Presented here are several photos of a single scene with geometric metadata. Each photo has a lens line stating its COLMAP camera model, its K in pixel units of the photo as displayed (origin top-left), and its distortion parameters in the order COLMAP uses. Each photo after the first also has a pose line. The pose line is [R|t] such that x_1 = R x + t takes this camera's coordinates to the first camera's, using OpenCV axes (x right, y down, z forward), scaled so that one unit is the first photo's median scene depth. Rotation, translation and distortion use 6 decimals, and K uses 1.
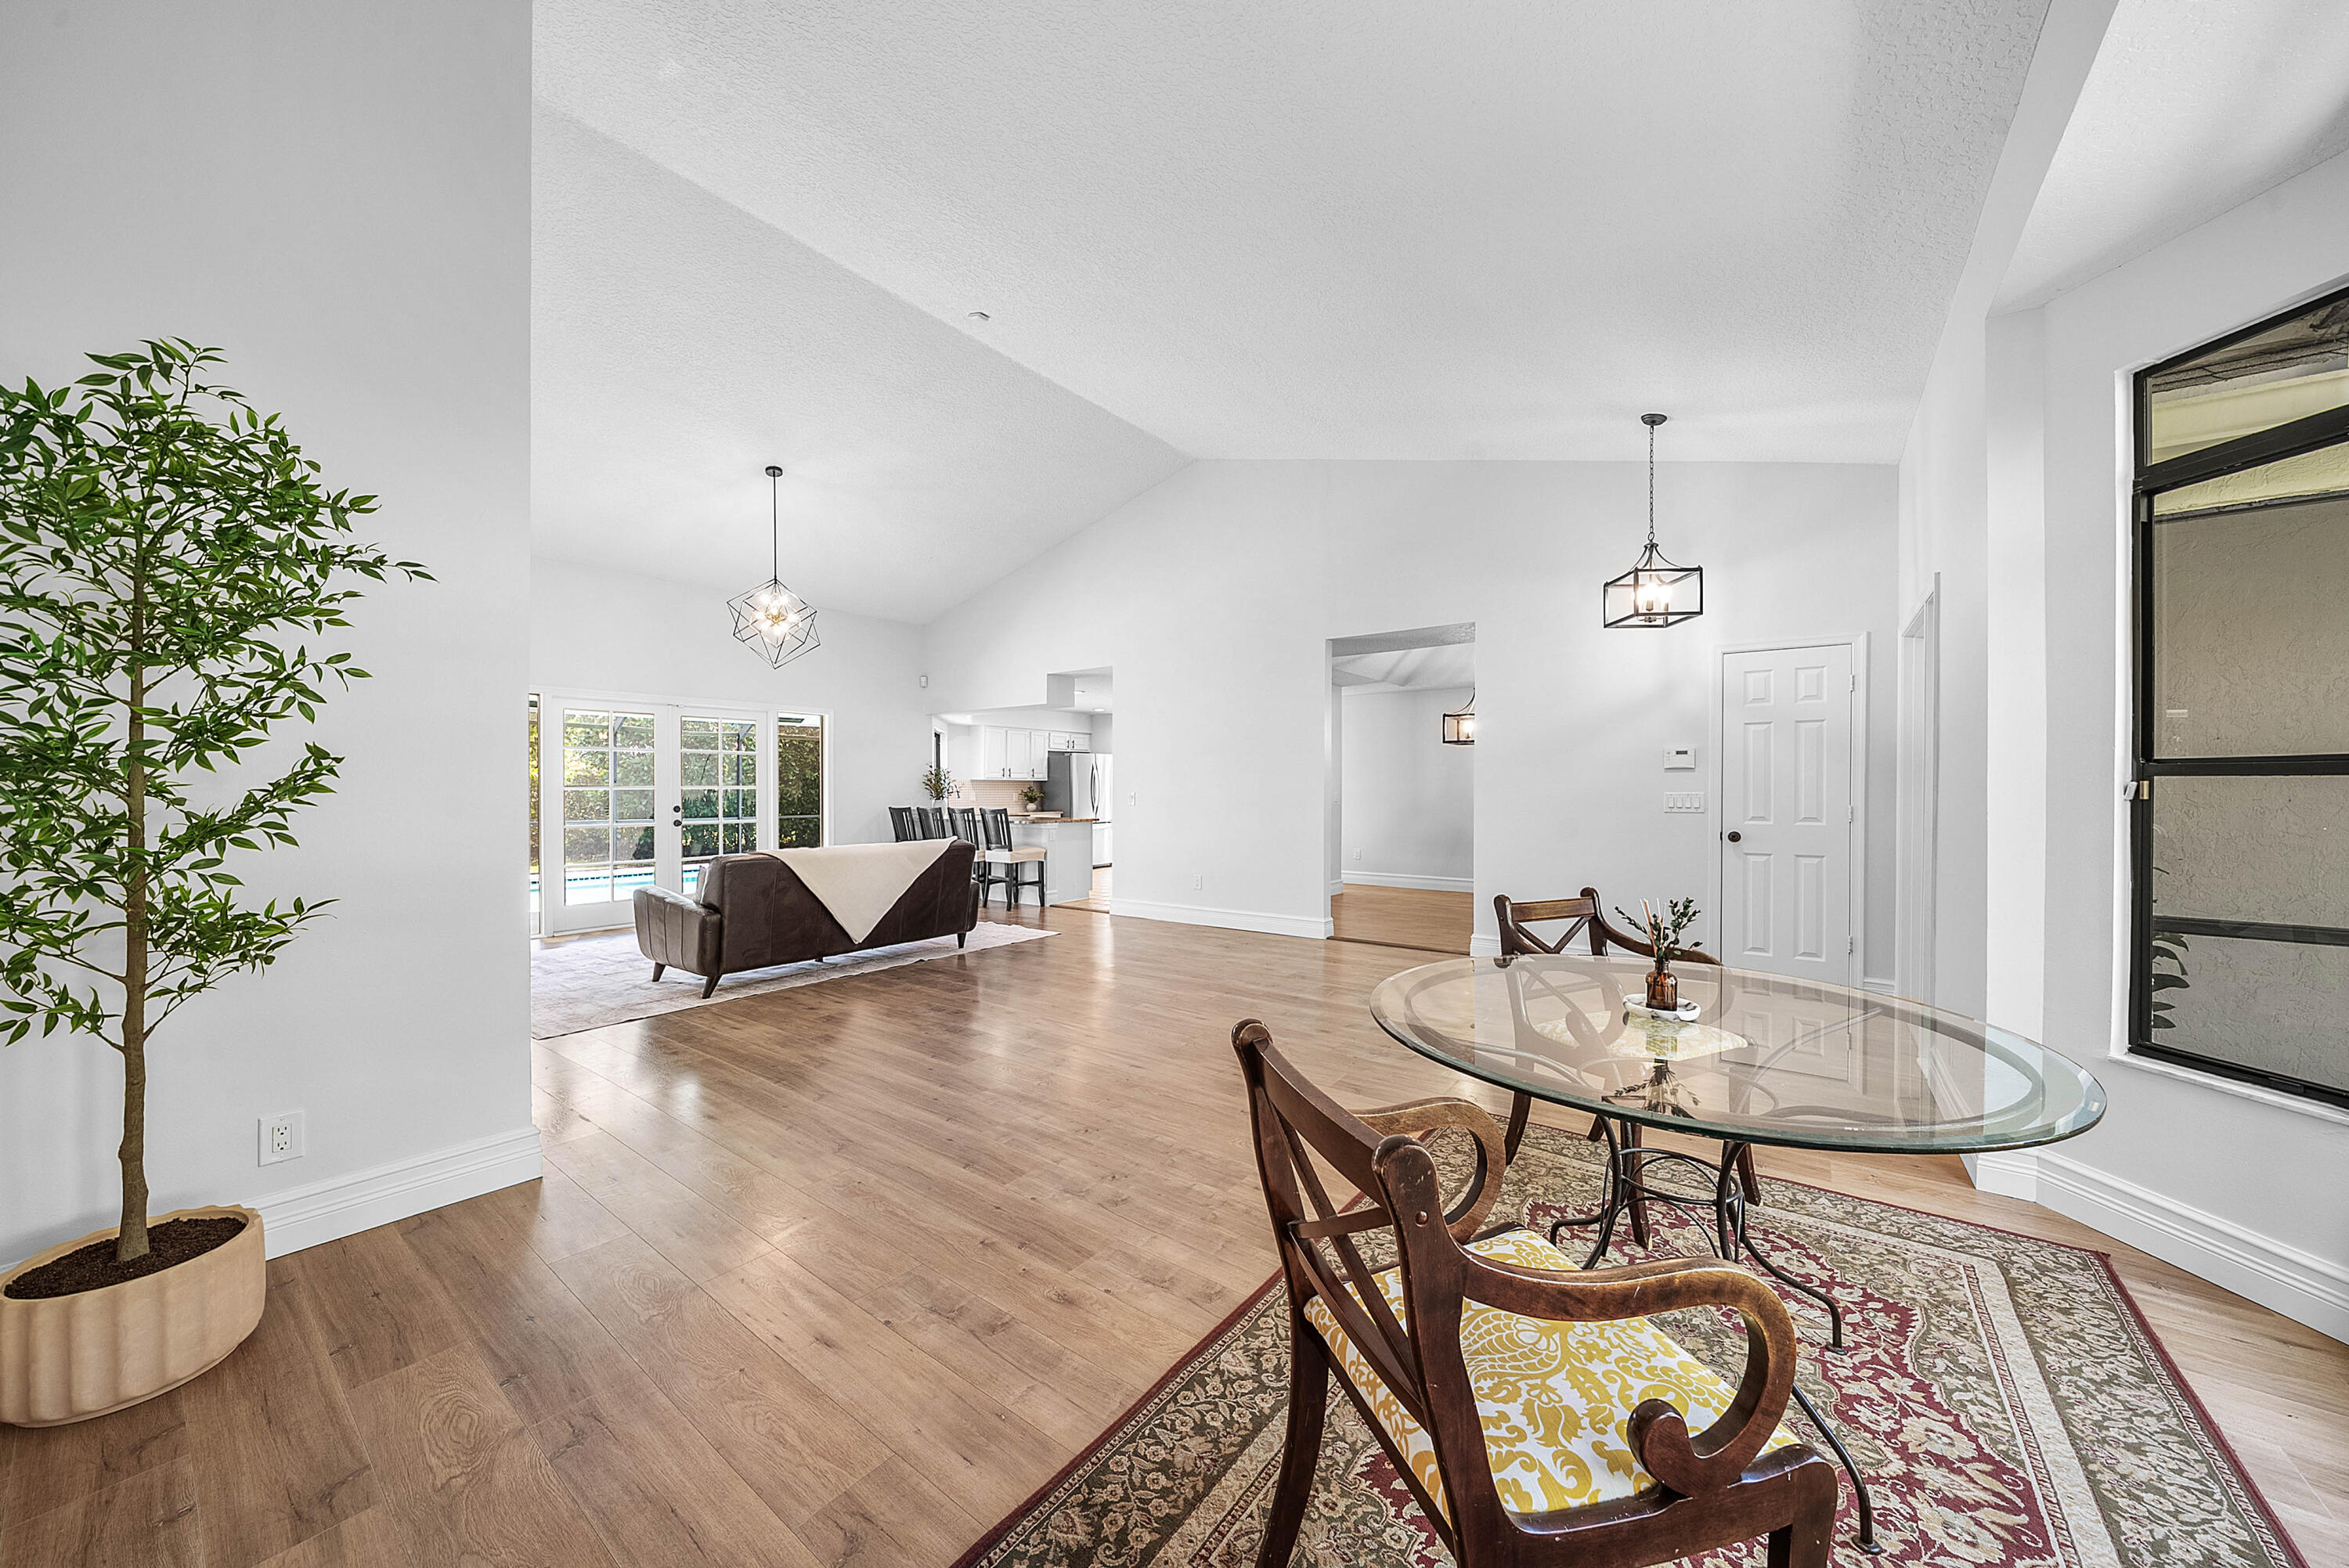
lens RADIAL K [[816.2, 0, 1205.8], [0, 816.2, 787.4], [0, 0, 1]] dist [-0.000406, 0.000142]
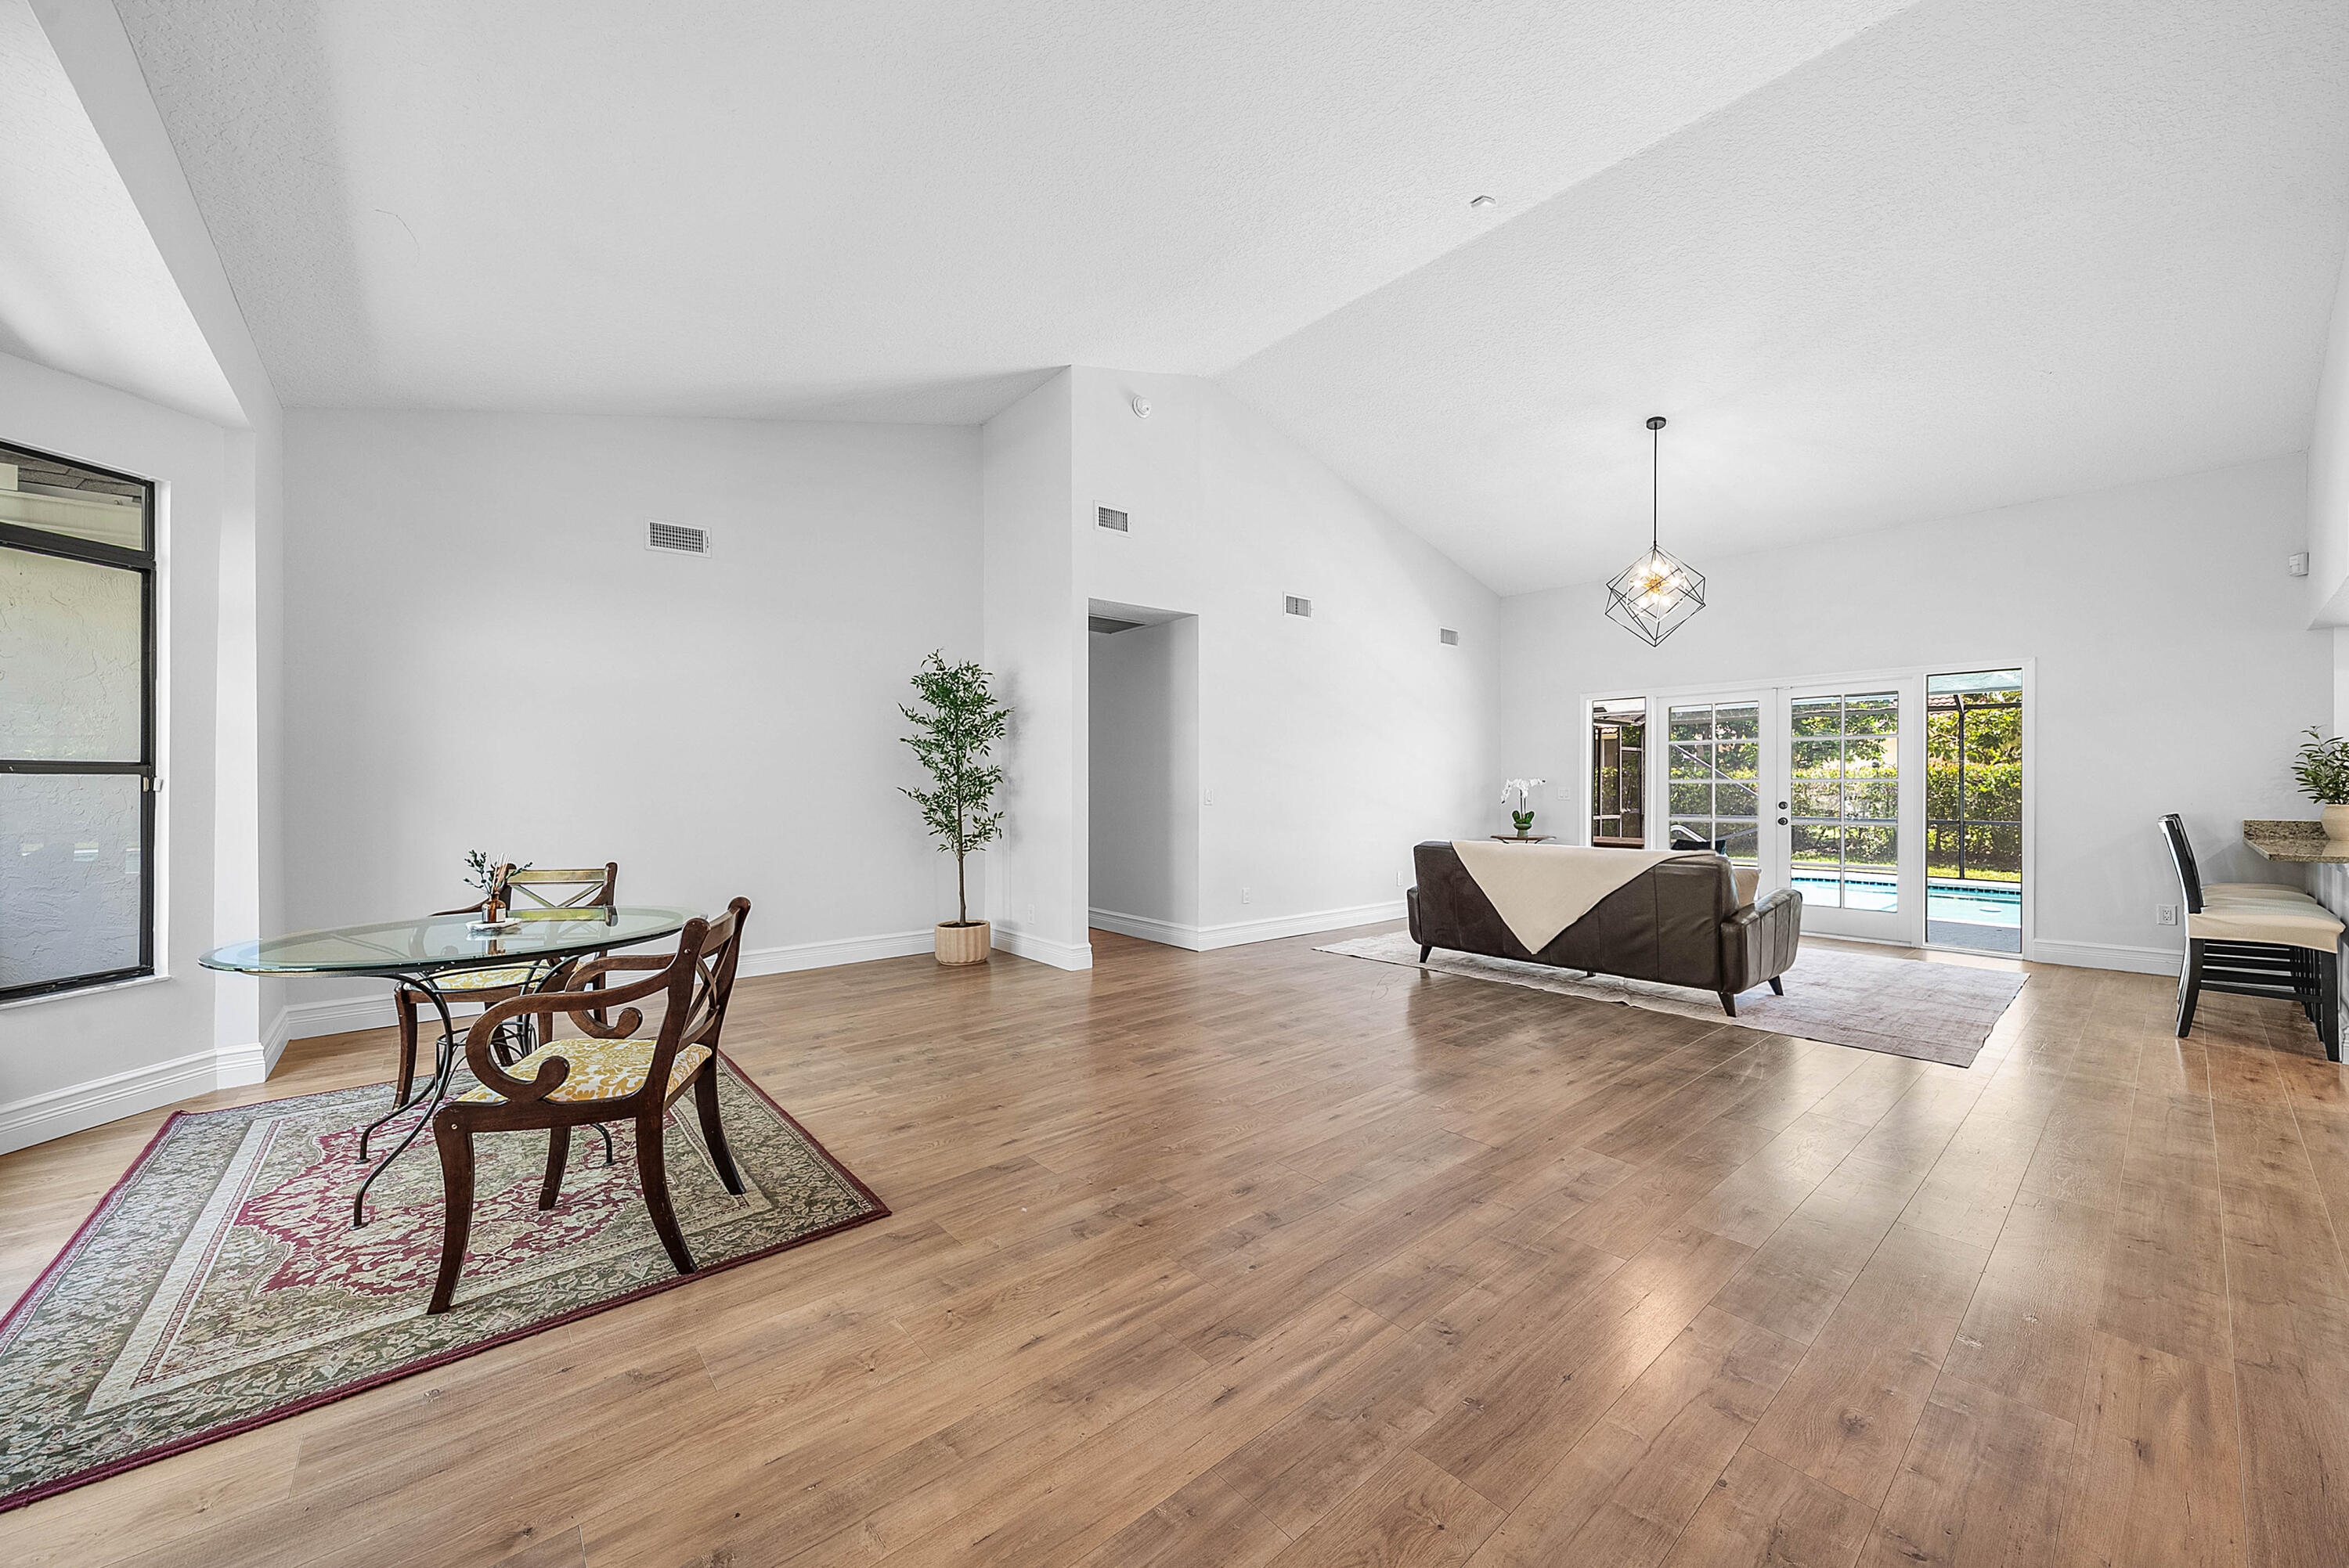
lens RADIAL K [[862.6, 0, 1168.4], [0, 862.6, 772.0], [0, 0, 1]] dist [-0.001475, -0.000010]
pose [[-0.246280, -0.016415, -0.969060, 0.665036], [0.002638, 0.999842, -0.017607, 0.008241], [0.969195, -0.006893, -0.246197, 0.958277]]
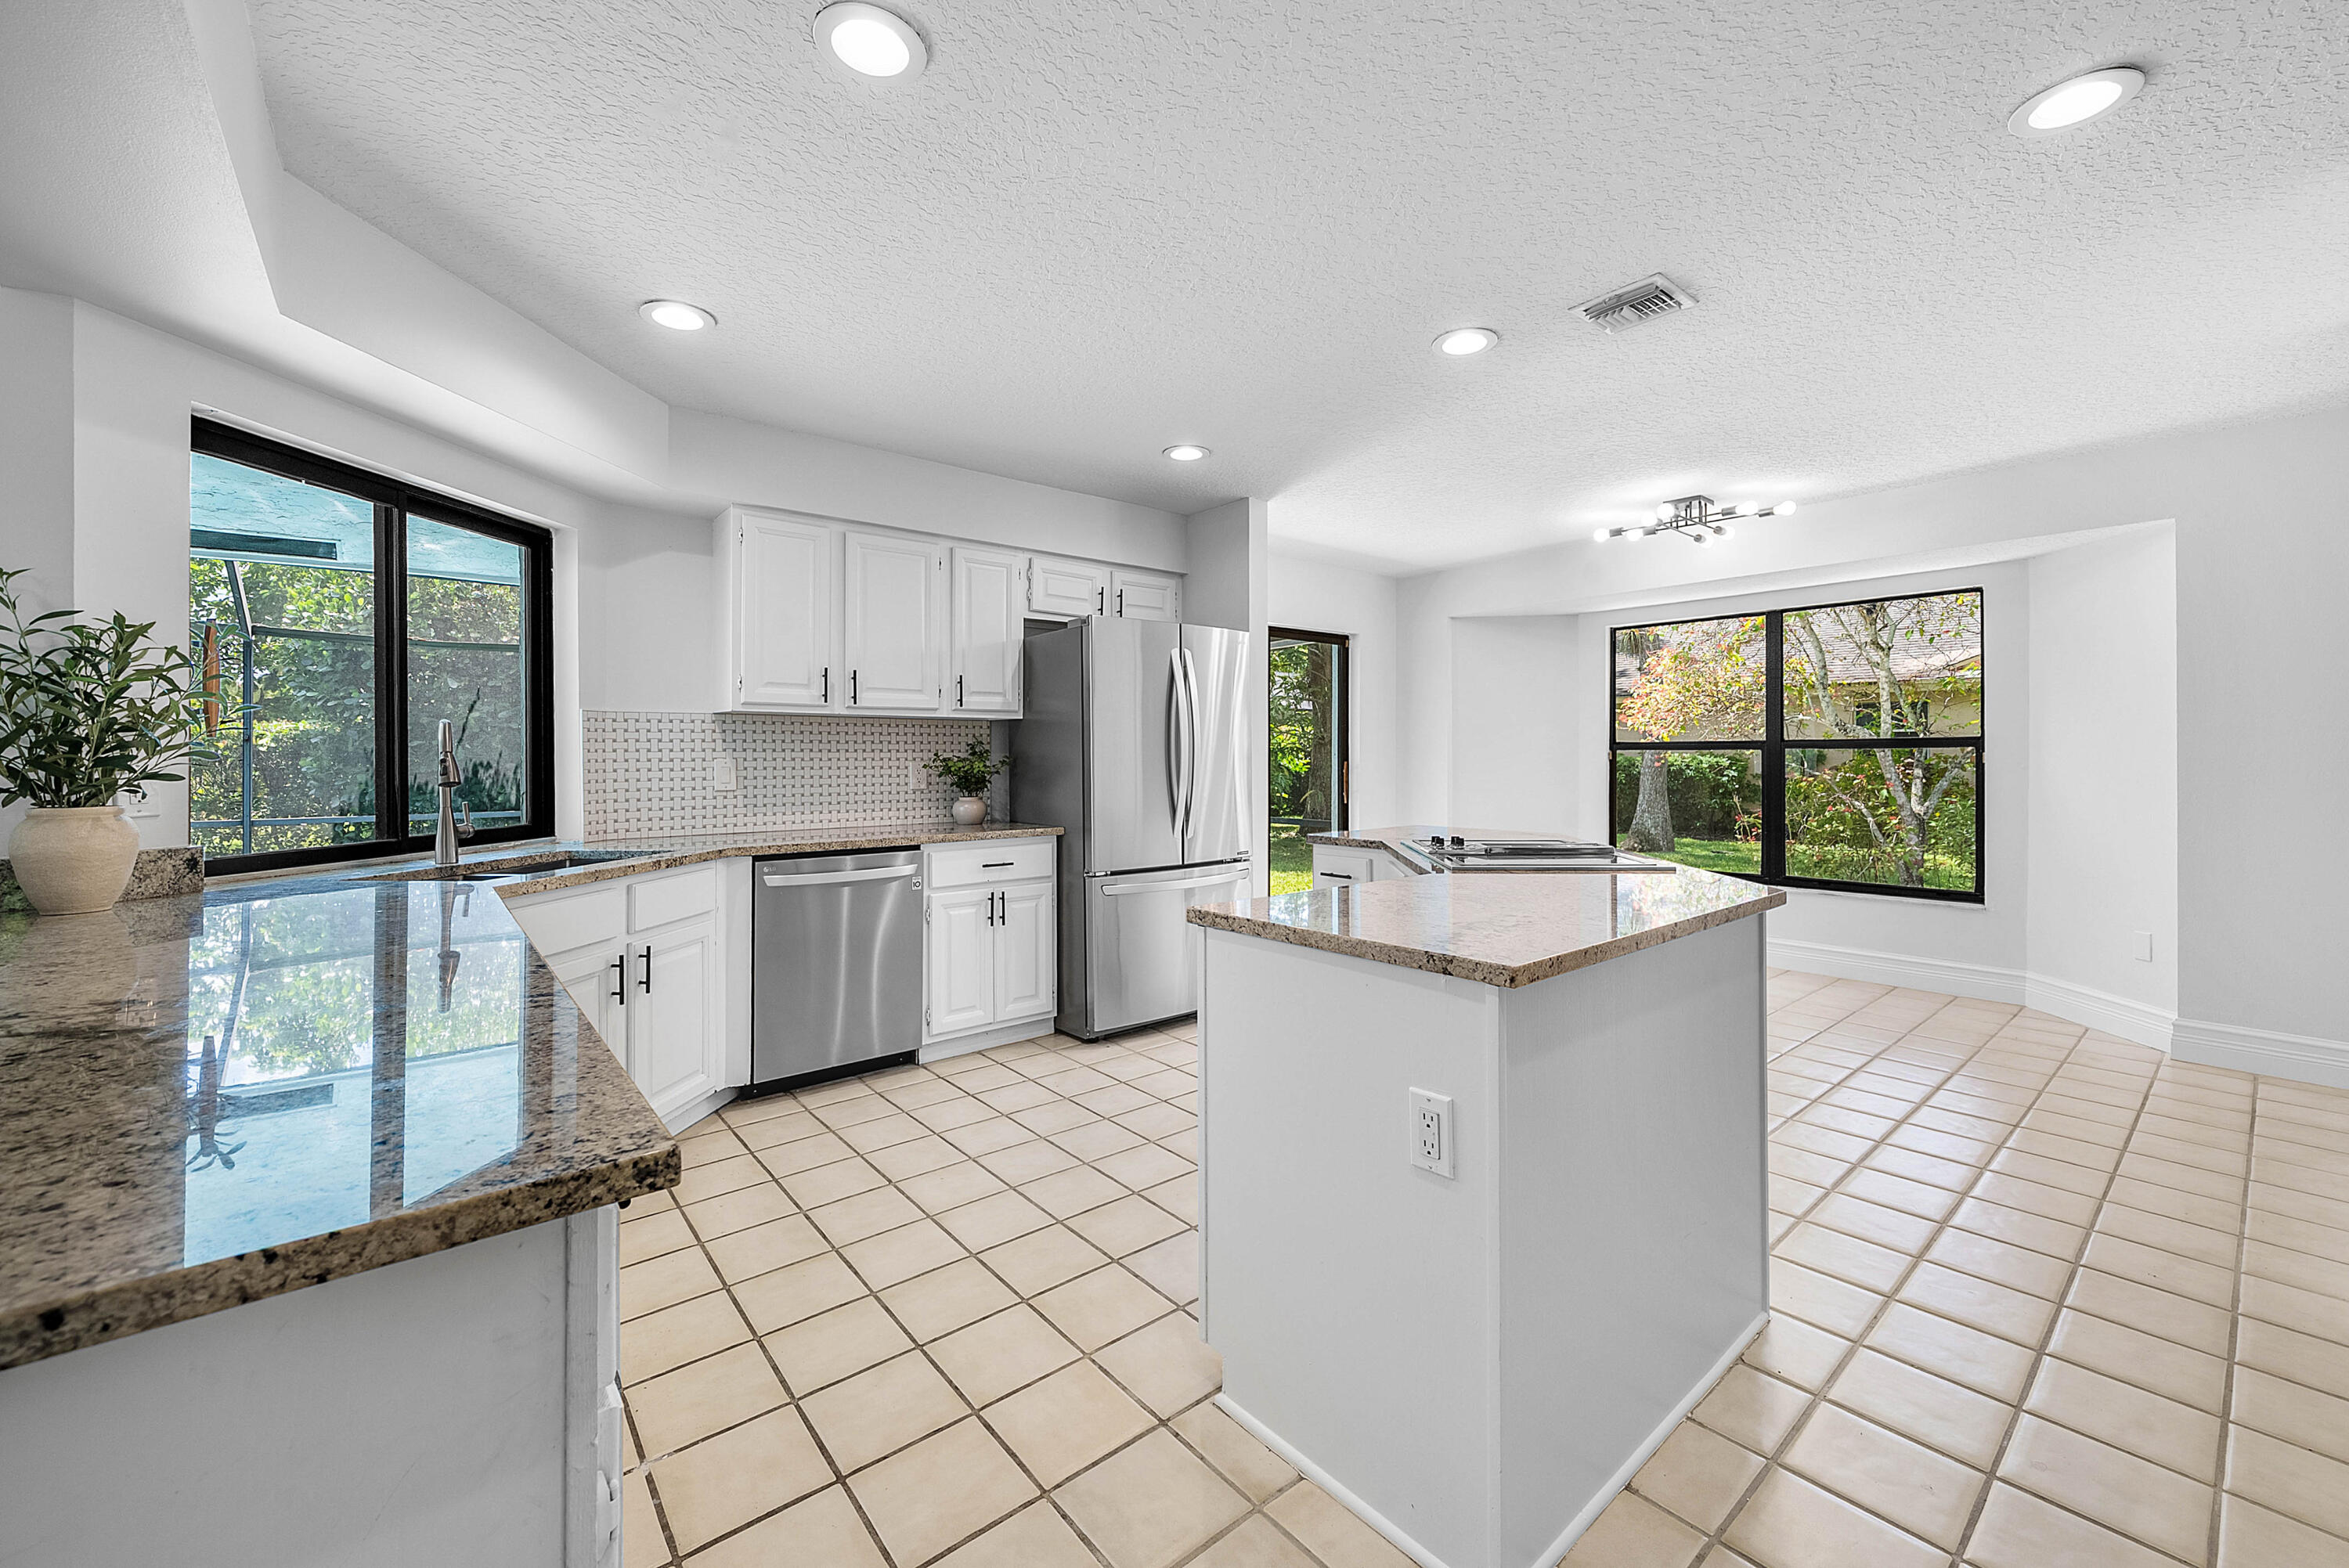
lens RADIAL K [[862.6, 0, 1168.4], [0, 862.6, 772.0], [0, 0, 1]] dist [-0.001475, -0.000010]
pose [[0.964387, -0.006177, -0.264424, -0.159424], [0.010806, 0.999813, 0.016053, 0.016233], [0.264275, -0.018339, 0.964273, 1.828500]]
